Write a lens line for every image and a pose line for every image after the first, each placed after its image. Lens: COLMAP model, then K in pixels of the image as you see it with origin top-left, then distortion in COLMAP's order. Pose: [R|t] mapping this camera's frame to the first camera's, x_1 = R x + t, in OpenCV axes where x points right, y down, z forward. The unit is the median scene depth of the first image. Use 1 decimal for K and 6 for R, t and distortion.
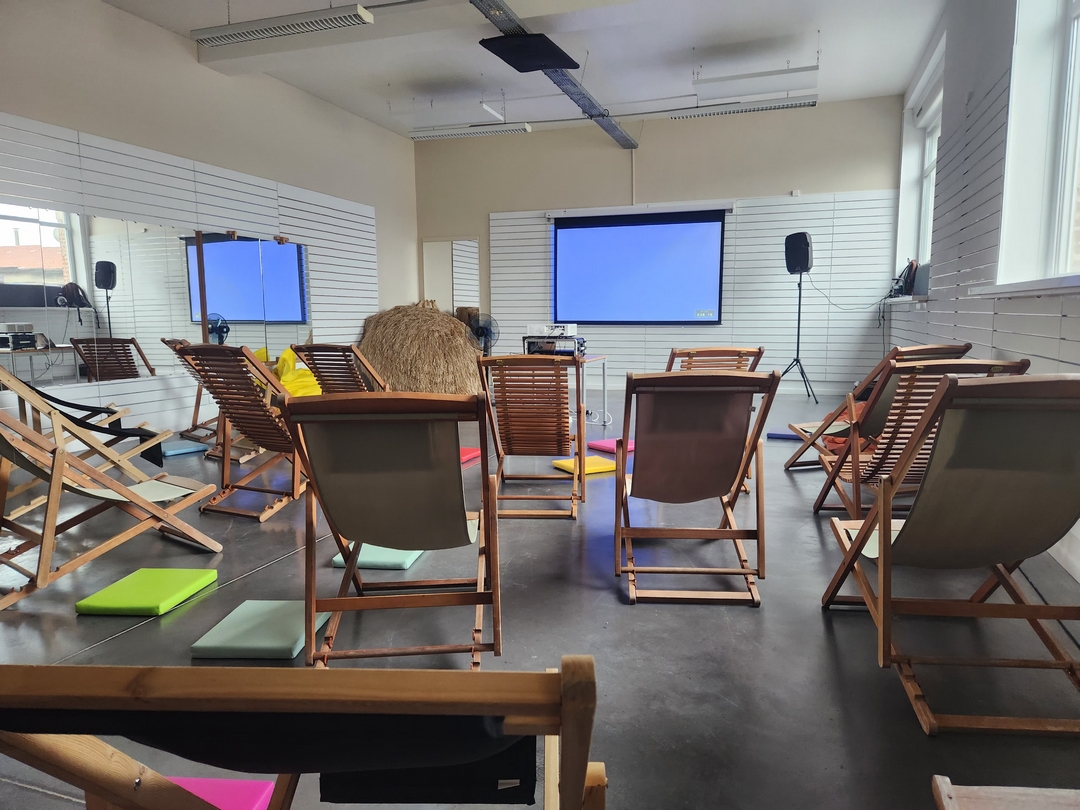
lens RADIAL K [[728.4, 0, 539.0], [0, 728.4, 406.6], [0, 0, 1]] dist [0.030005, -0.009406]
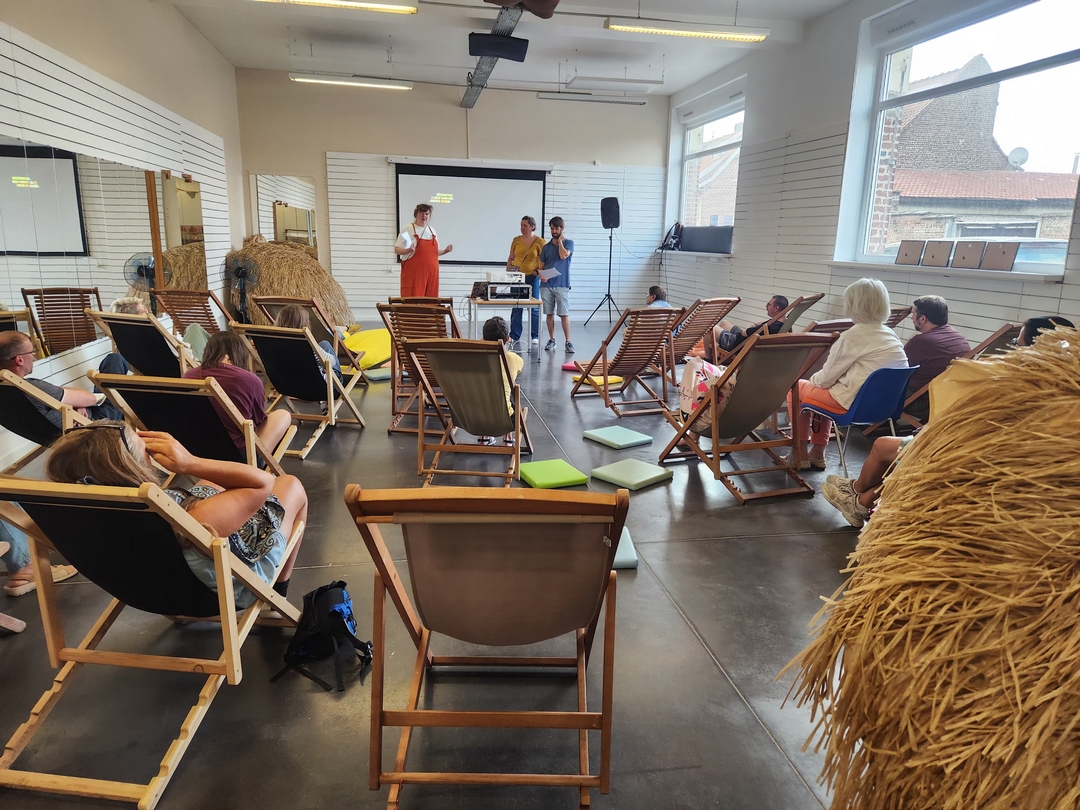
lens RADIAL K [[728.4, 0, 537.8], [0, 728.4, 401.2], [0, 0, 1]] dist [0.030005, -0.009406]
pose [[0.858495, -0.089082, 0.505025, -0.417640], [0.035410, 0.992744, 0.114919, -0.028465], [-0.511598, -0.080774, 0.855420, -0.069912]]
